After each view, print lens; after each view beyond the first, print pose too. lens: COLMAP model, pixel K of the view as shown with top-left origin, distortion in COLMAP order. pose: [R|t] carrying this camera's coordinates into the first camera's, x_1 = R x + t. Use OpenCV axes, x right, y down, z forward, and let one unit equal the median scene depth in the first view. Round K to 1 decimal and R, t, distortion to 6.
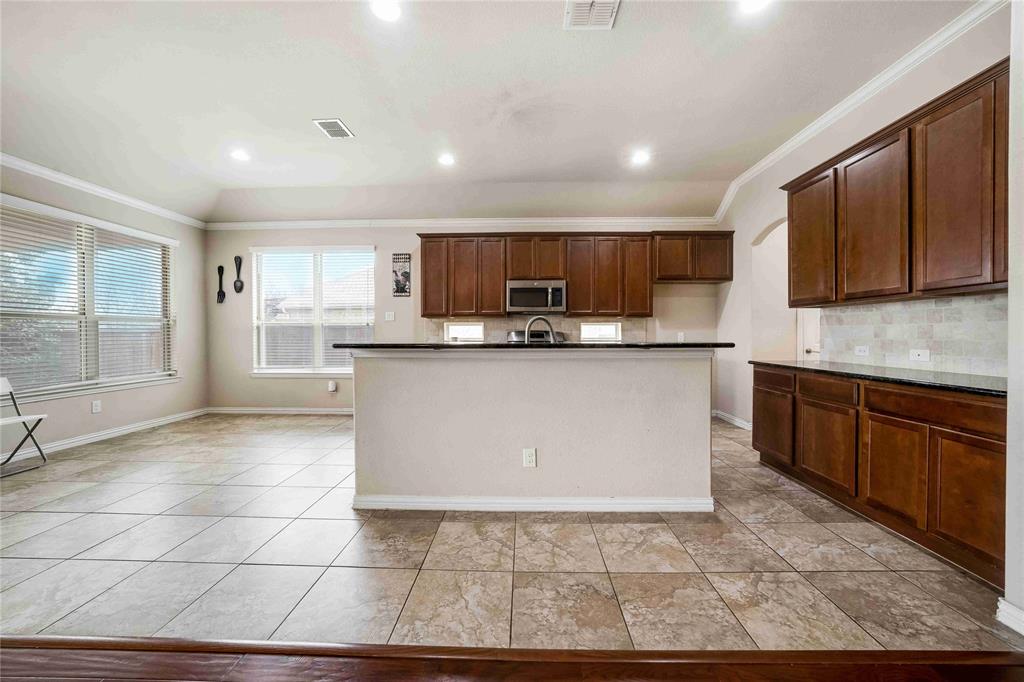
lens RADIAL K [[361.9, 0, 514.2], [0, 361.9, 337.8], [0, 0, 1]] dist [-0.032277, 0.007179]
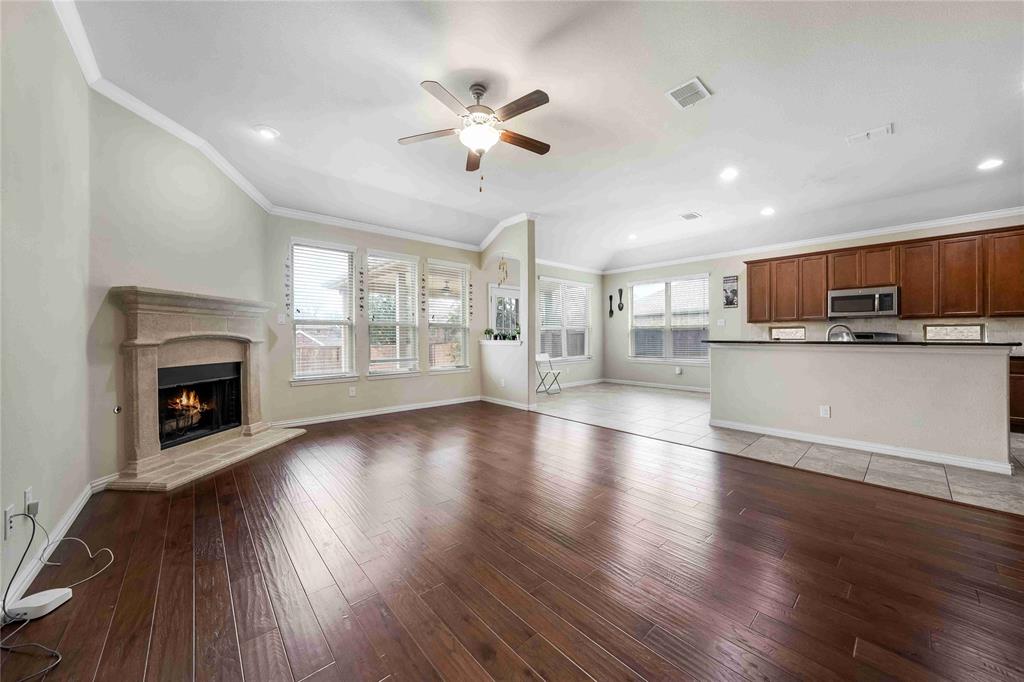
lens RADIAL K [[361.9, 0, 514.2], [0, 361.9, 337.8], [0, 0, 1]] dist [-0.032277, 0.007179]
pose [[0.684503, 0.003323, -0.729002, 0.124356], [-0.005306, 0.999986, -0.000423, 0.003621], [0.728990, 0.004157, 0.684511, -0.567182]]
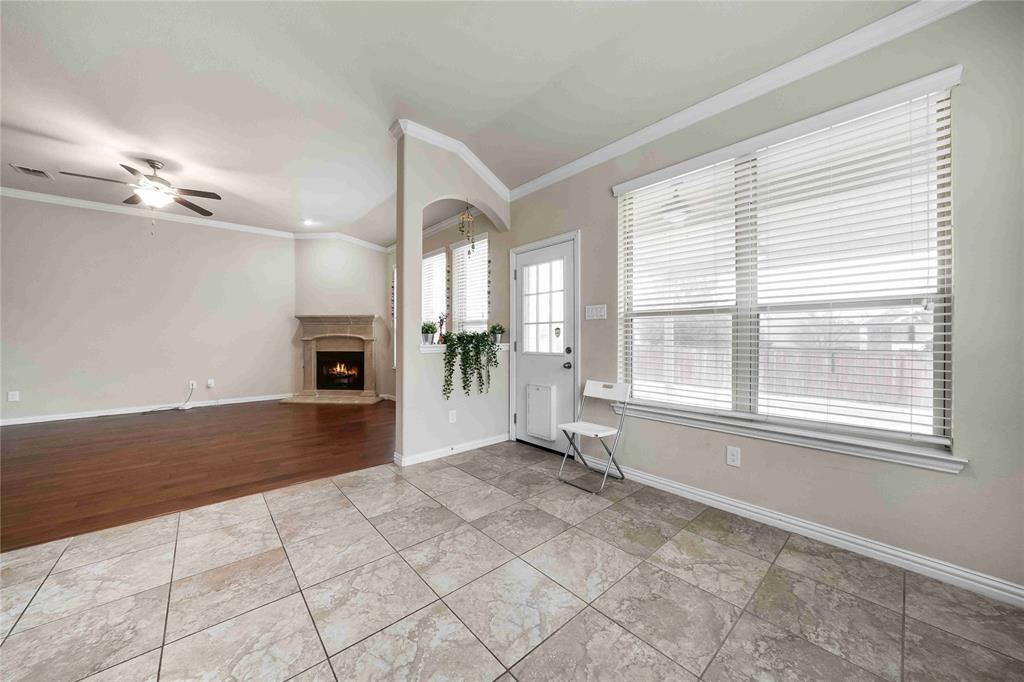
lens RADIAL K [[361.9, 0, 514.2], [0, 361.9, 337.8], [0, 0, 1]] dist [-0.032277, 0.007179]
pose [[-0.733221, 0.005498, -0.679969, -0.407422], [-0.004592, 0.999904, 0.013037, -0.012015], [0.679975, 0.012682, -0.733125, 0.970270]]
